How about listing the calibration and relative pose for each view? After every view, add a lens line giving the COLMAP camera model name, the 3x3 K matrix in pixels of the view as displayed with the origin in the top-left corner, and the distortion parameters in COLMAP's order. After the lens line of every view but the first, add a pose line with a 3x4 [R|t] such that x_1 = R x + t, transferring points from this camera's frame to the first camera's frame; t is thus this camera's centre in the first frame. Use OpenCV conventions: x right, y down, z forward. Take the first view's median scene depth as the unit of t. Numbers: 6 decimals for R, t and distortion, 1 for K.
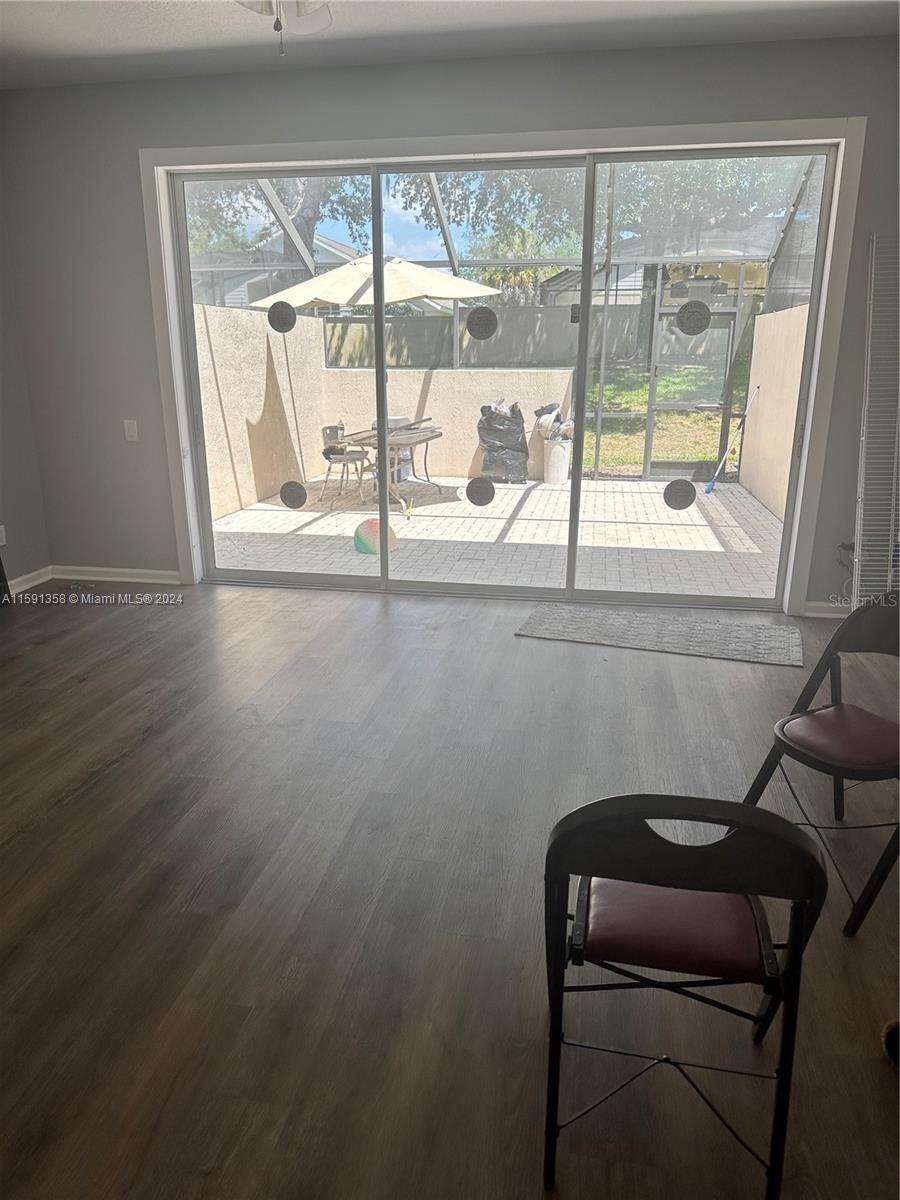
lens RADIAL K [[832.7, 0, 450.0], [0, 832.7, 600.0], [0, 0, 1]] dist [0.102301, -0.124074]
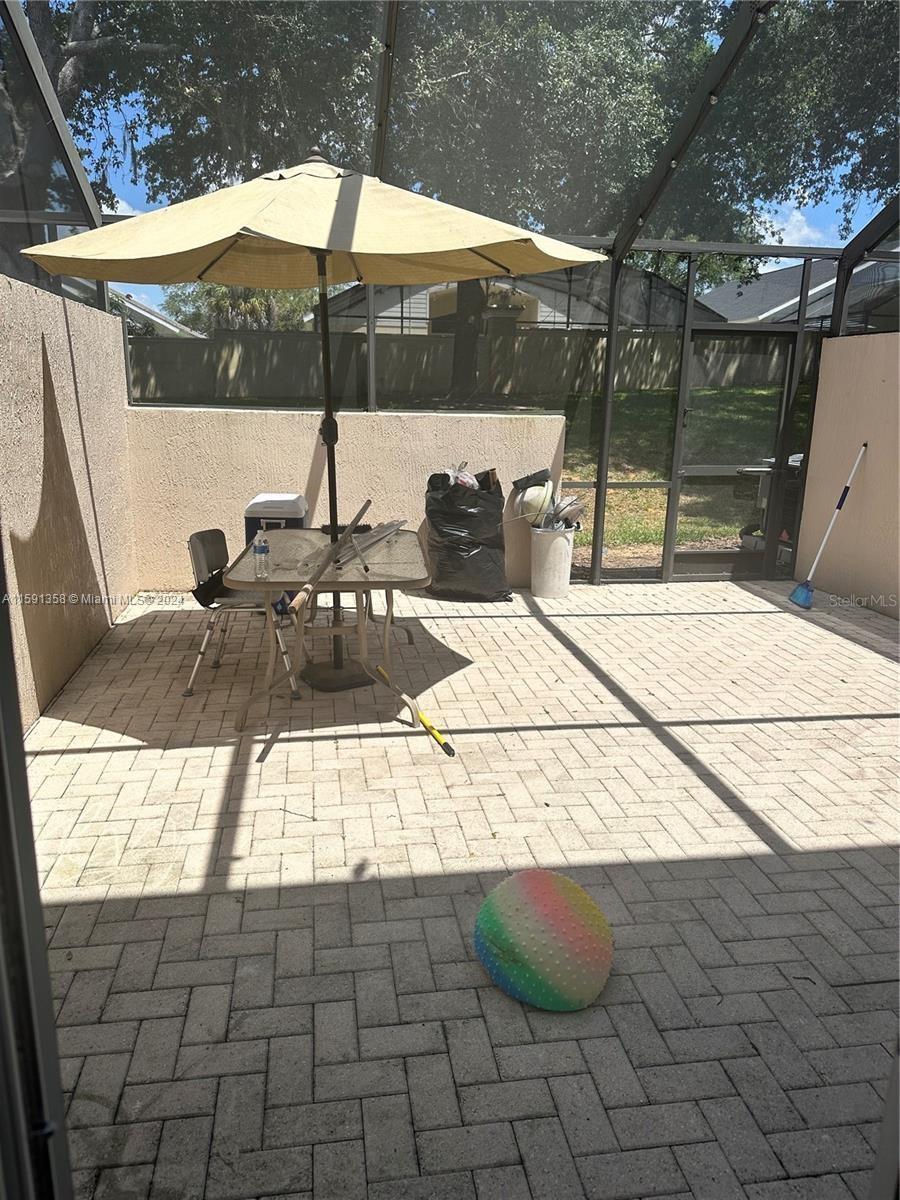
lens RADIAL K [[832.7, 0, 450.0], [0, 832.7, 600.0], [0, 0, 1]] dist [0.102301, -0.124074]
pose [[0.946519, -0.063001, 0.316436, -0.140450], [0.075280, 0.996804, -0.026717, -0.126669], [-0.313742, 0.049109, 0.948237, 0.442576]]
